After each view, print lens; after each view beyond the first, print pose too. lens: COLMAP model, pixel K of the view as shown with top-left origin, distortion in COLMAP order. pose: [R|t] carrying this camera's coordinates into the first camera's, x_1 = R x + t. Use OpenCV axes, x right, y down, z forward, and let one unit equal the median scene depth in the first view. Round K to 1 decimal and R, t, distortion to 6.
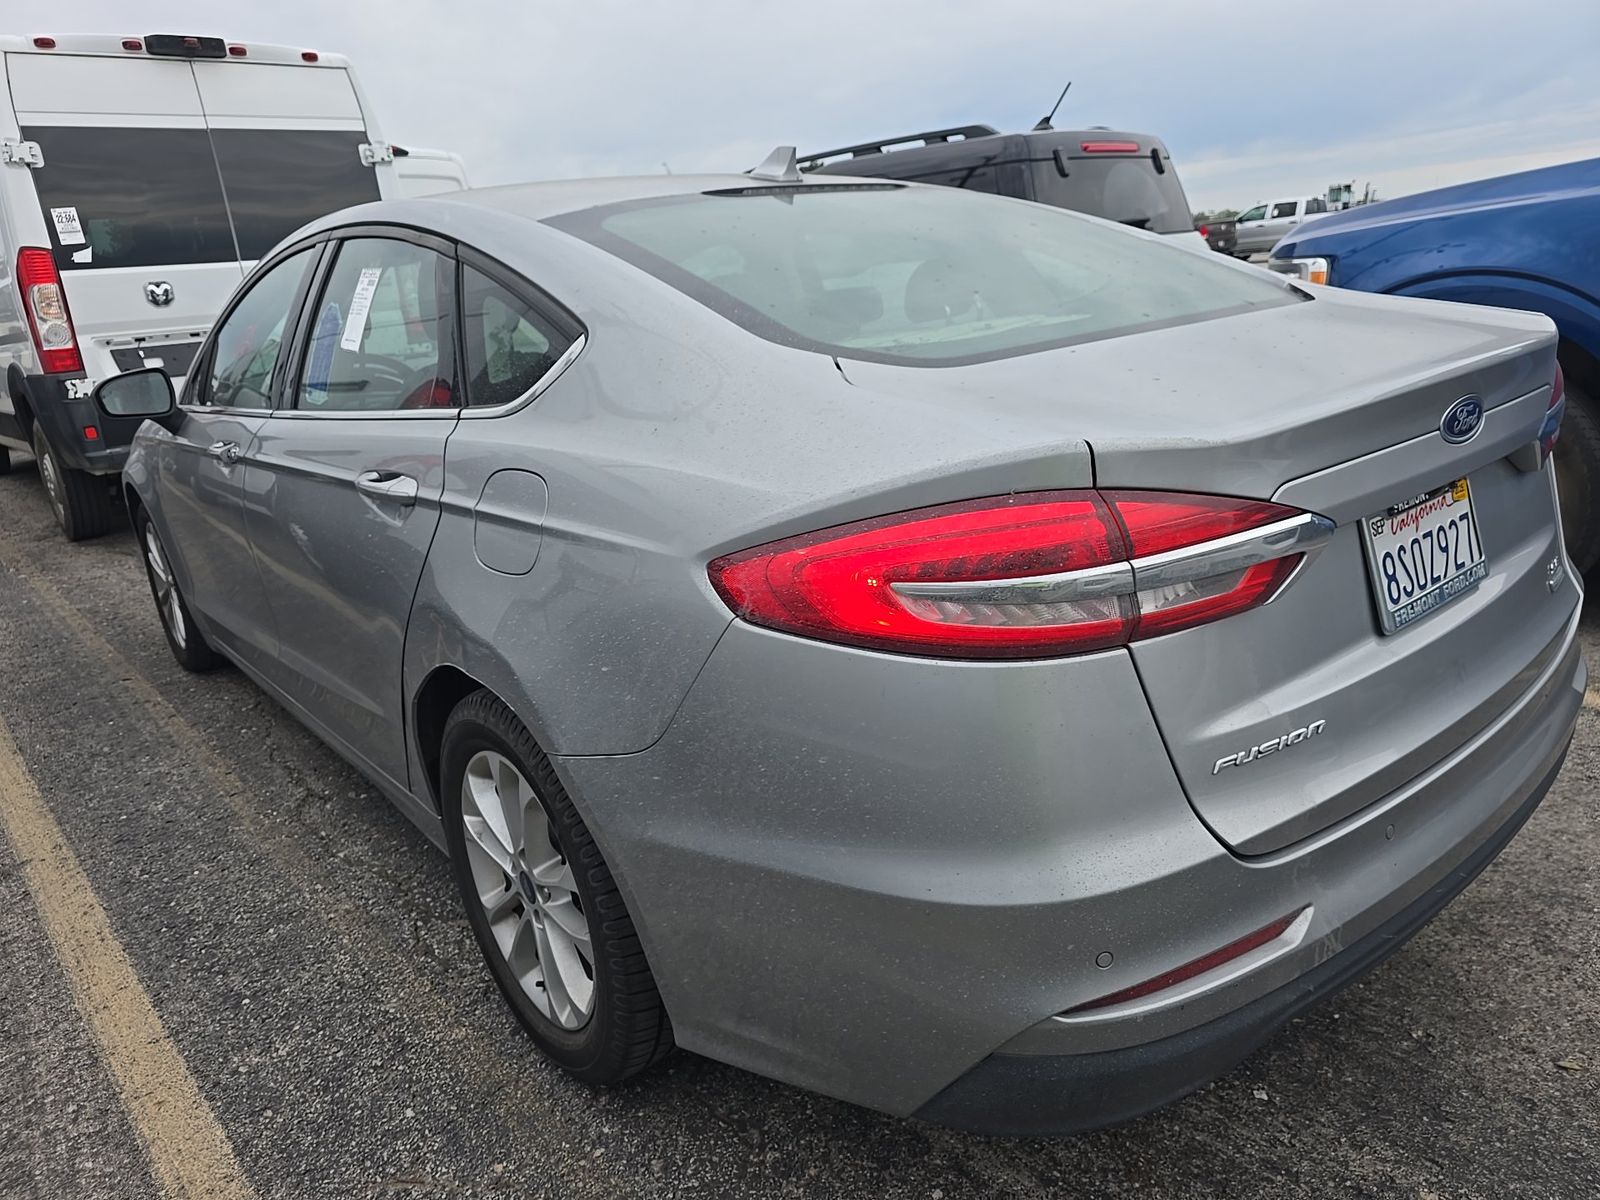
lens RADIAL K [[1067.1, 0, 798.8], [0, 1067.1, 599.0], [0, 0, 1]] dist [0.028465, -0.020157]
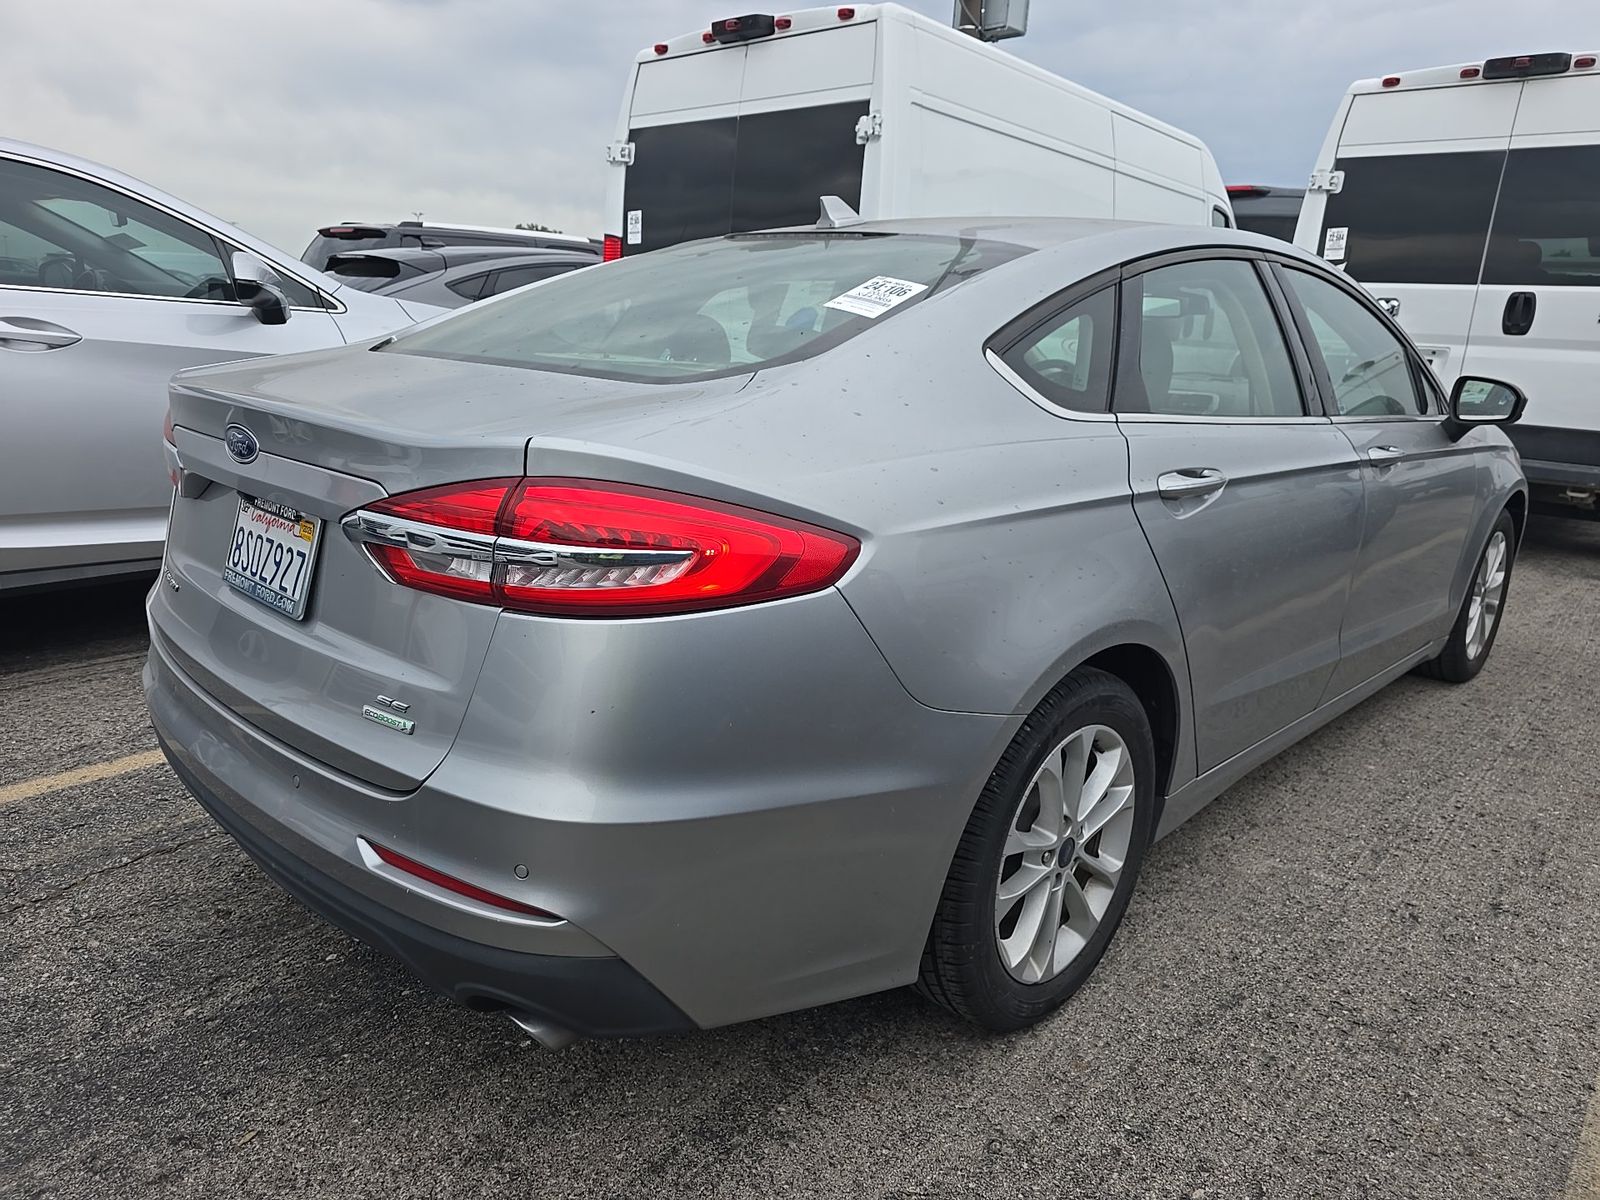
lens RADIAL K [[1067.1, 0, 825.6], [0, 1067.1, 608.9], [0, 0, 1]] dist [0.028465, -0.020157]
pose [[0.143545, 0.349559, -0.925853, 0.433878], [-0.348577, 0.893446, 0.283280, -0.130837], [0.926223, 0.282068, 0.250098, 0.312676]]
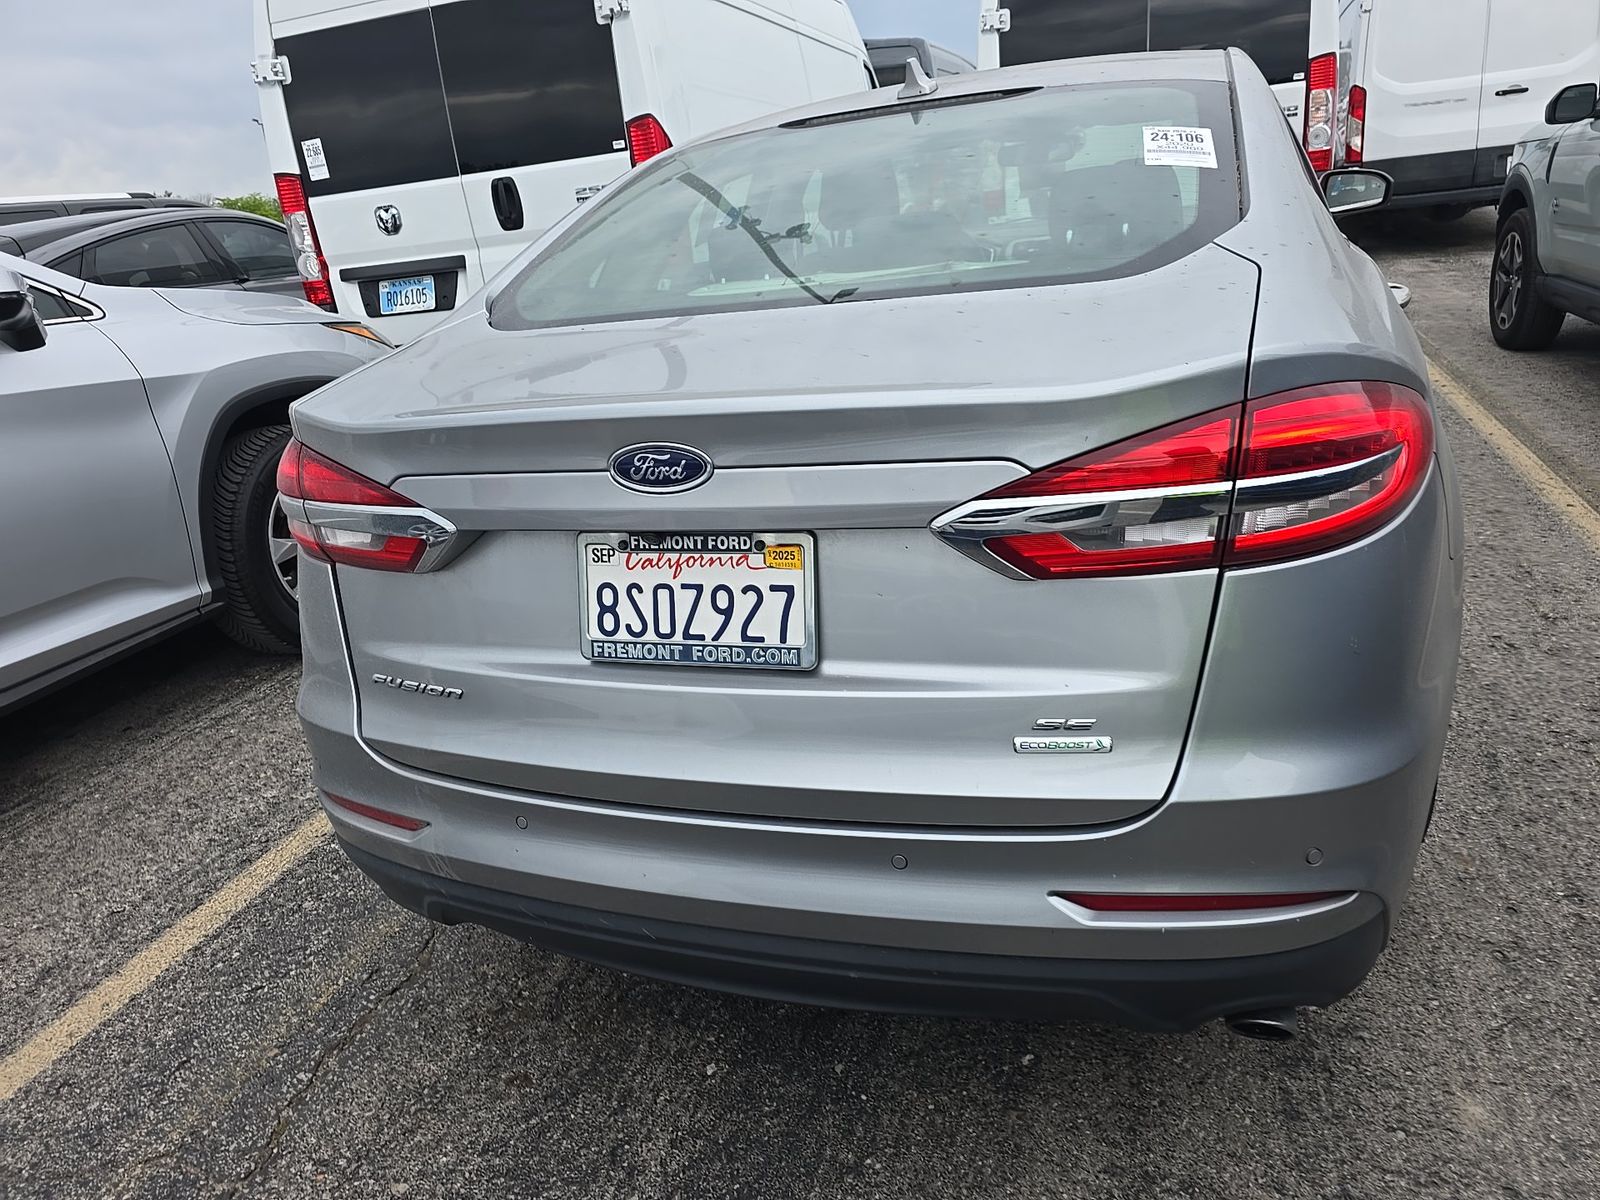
lens RADIAL K [[1067.1, 0, 789.7], [0, 1067.1, 598.3], [0, 0, 1]] dist [0.028465, -0.020157]
pose [[0.537615, 0.321932, -0.779314, 0.320027], [-0.188395, 0.946741, 0.261130, -0.071871], [0.821874, 0.006432, 0.569633, 0.136079]]
